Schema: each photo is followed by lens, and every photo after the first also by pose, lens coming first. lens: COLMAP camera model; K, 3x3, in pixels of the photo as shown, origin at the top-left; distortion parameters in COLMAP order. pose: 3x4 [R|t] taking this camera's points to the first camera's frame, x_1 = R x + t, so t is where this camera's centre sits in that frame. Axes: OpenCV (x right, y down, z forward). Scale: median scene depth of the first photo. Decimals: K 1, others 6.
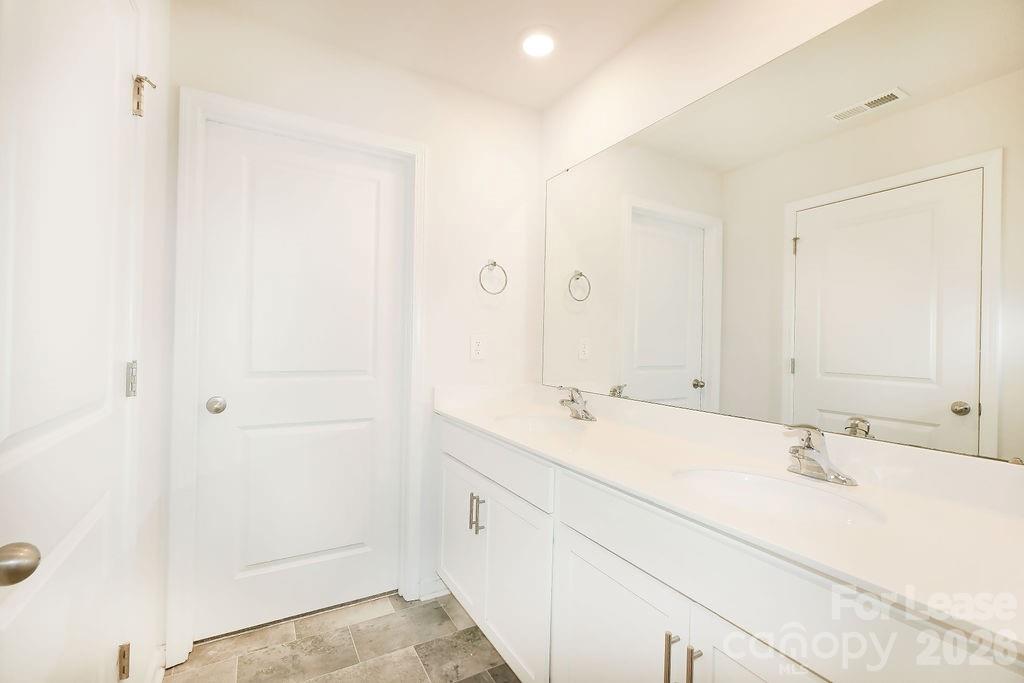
lens RADIAL K [[442.6, 0, 504.9], [0, 442.6, 340.1], [0, 0, 1]] dist [-0.000104, 0.000440]
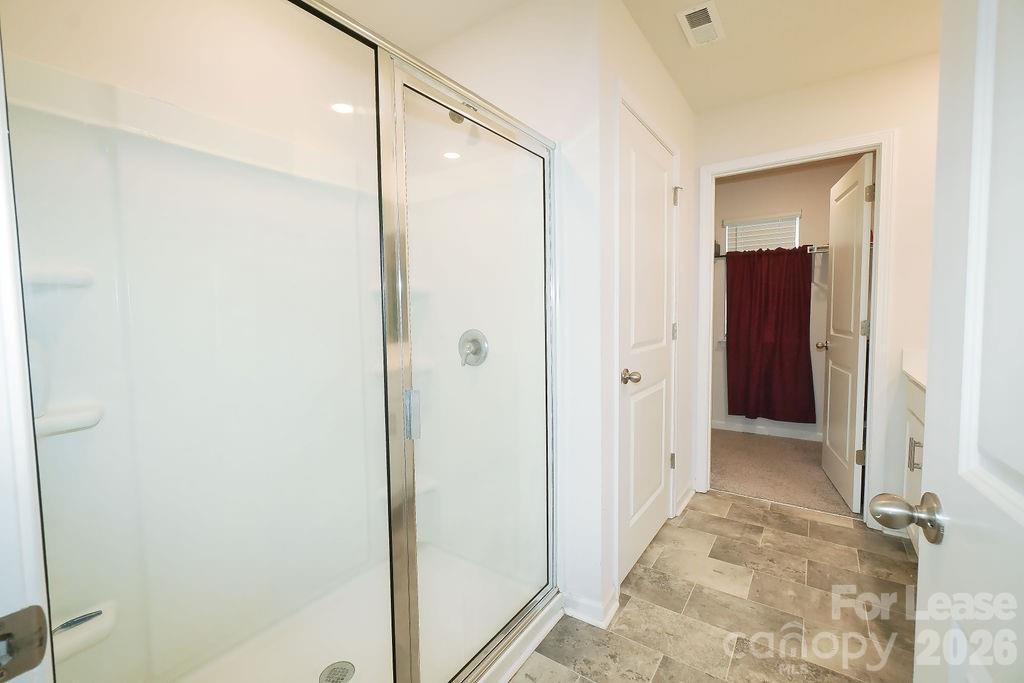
lens RADIAL K [[442.6, 0, 507.4], [0, 442.6, 341.7], [0, 0, 1]] dist [-0.000104, 0.000440]
pose [[0.436876, 0.025937, -0.899148, 0.499981], [0.024212, 0.998883, 0.040578, 0.021646], [0.899196, -0.039498, 0.435760, -0.451750]]
